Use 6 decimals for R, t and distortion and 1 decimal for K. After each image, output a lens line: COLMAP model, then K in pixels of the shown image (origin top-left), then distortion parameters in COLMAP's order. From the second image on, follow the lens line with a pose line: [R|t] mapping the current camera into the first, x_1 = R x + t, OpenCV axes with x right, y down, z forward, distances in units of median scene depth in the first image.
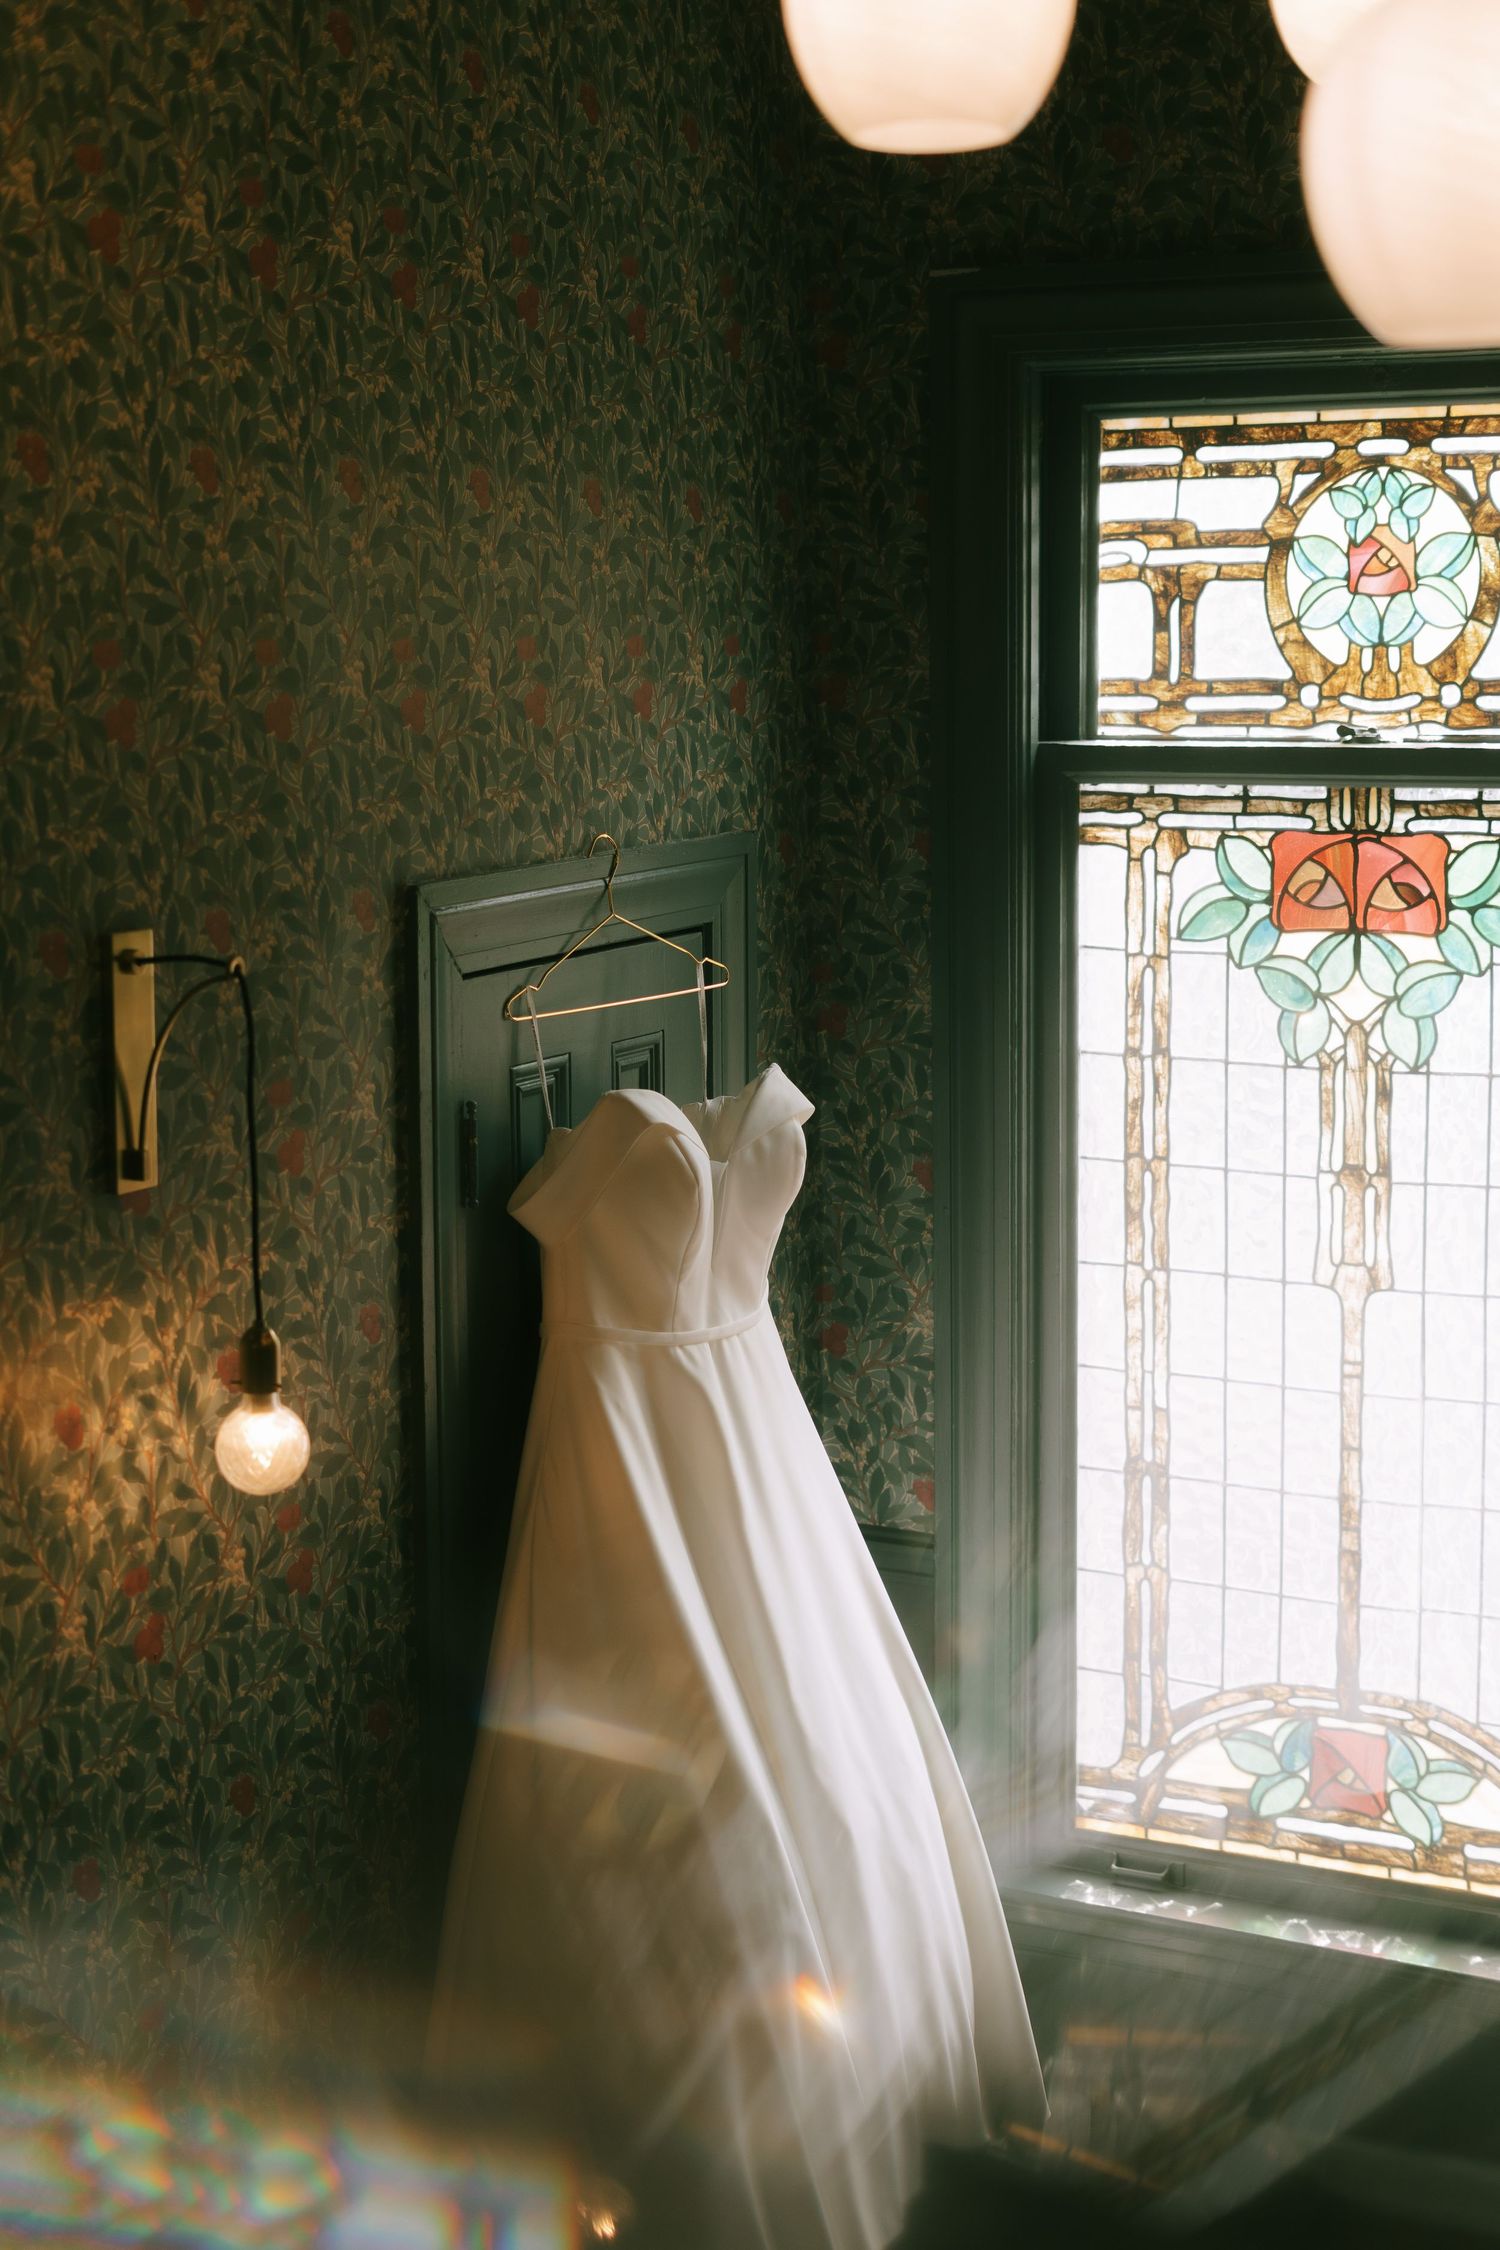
lens RADIAL K [[3293.9, 0, 766.5], [0, 3293.9, 1135.3], [0, 0, 1]] dist [-0.002724, -0.055209]
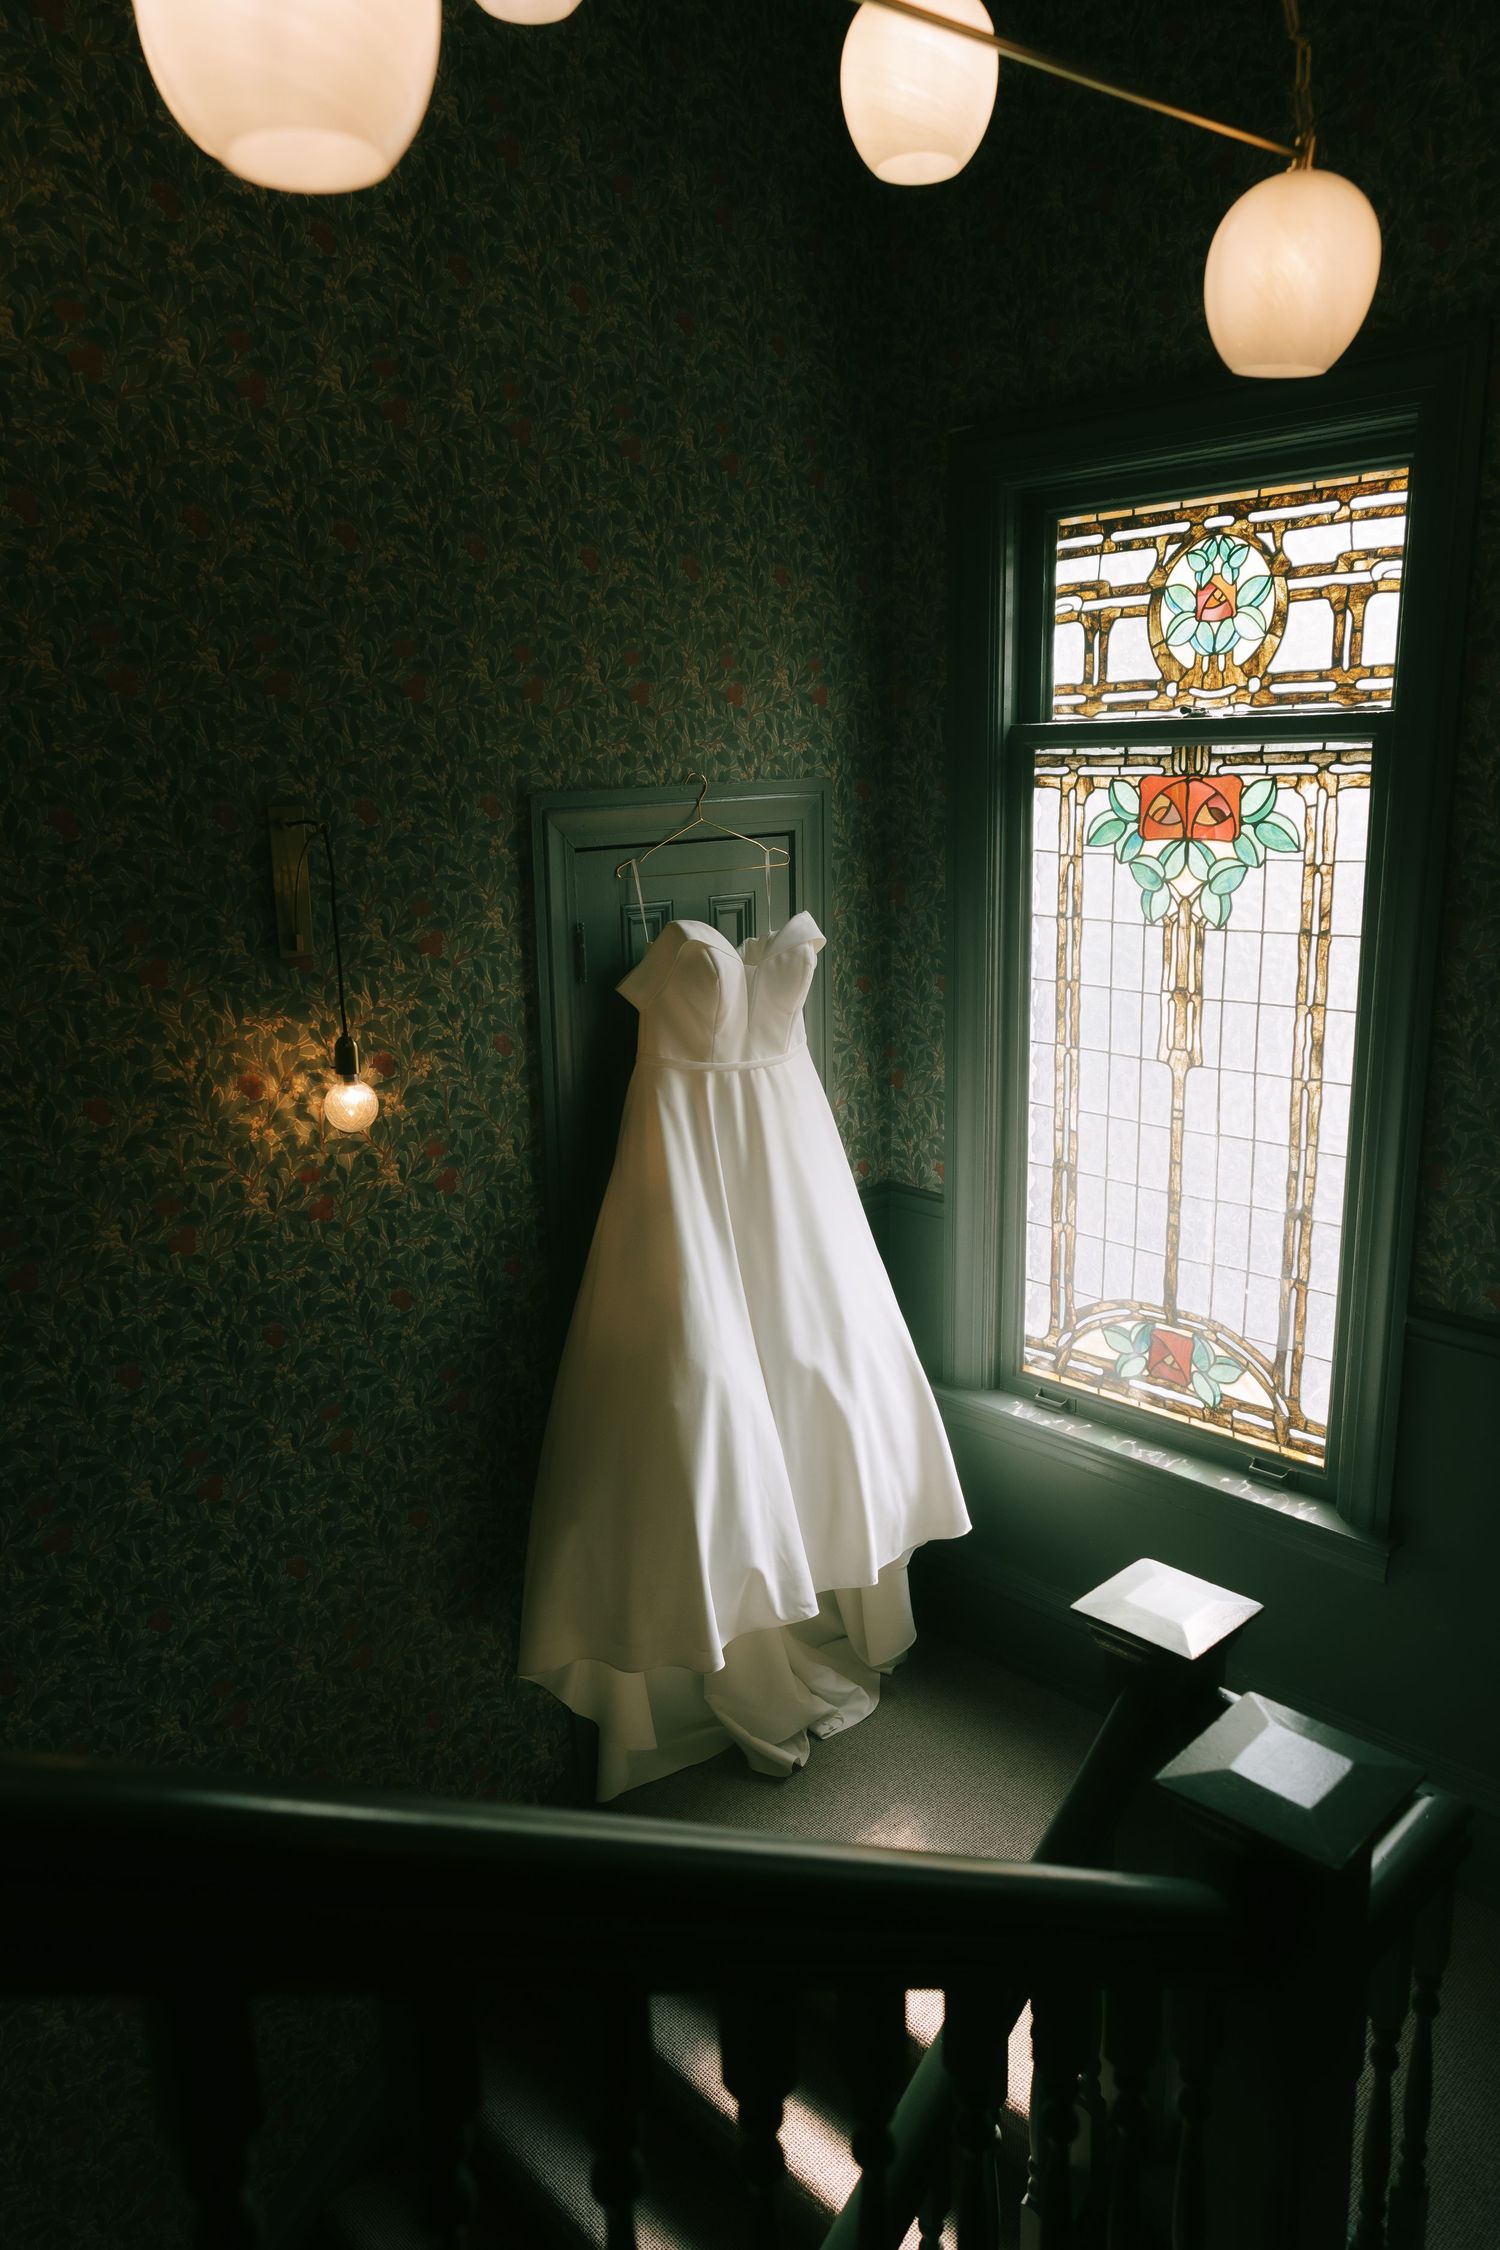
lens RADIAL K [[1555.2, 0, 759.9], [0, 1555.2, 1138.9], [0, 0, 1]] dist [-0.002037, 0.002702]
pose [[0.942331, 0.070343, -0.327206, 0.238145], [-0.040121, 0.994356, 0.098220, 0.016224], [0.332268, -0.079428, 0.939835, 0.212455]]
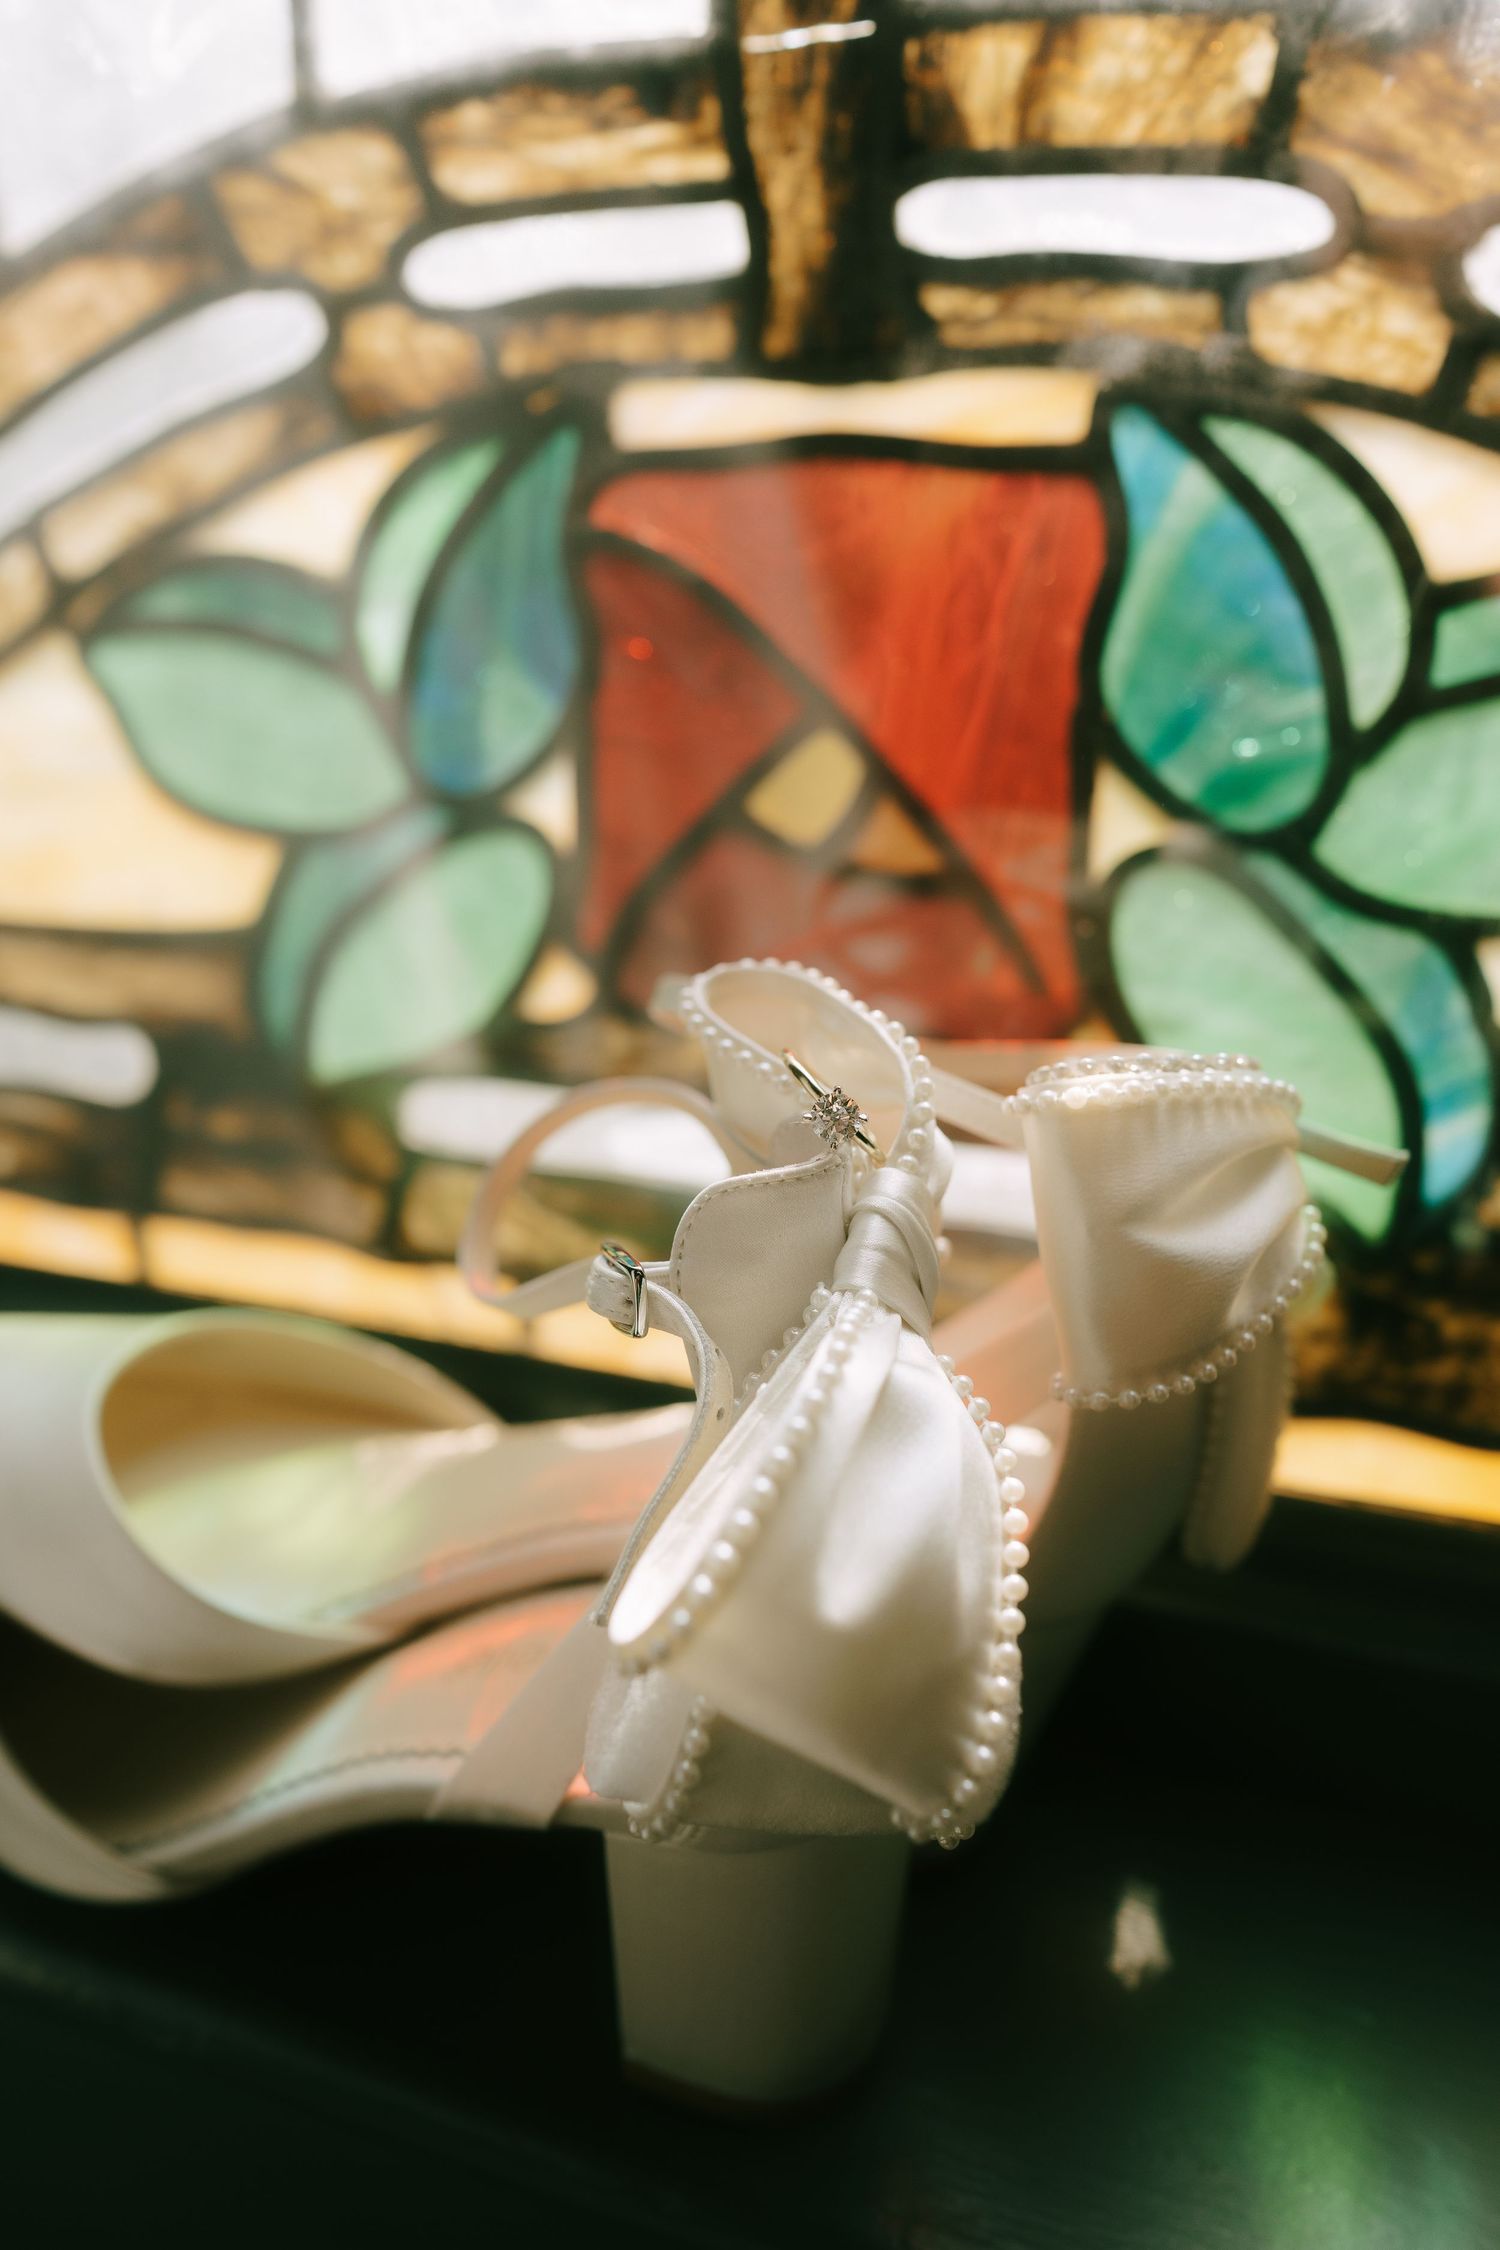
lens RADIAL K [[1495.6, 0, 758.8], [0, 1495.6, 1128.8], [0, 0, 1]] dist [-0.002021, 0.001149]
pose [[0.992500, -0.040460, 0.115357, 0.171235], [0.014593, 0.976106, 0.216805, 0.201702], [-0.121372, -0.213496, 0.969375, 0.964063]]
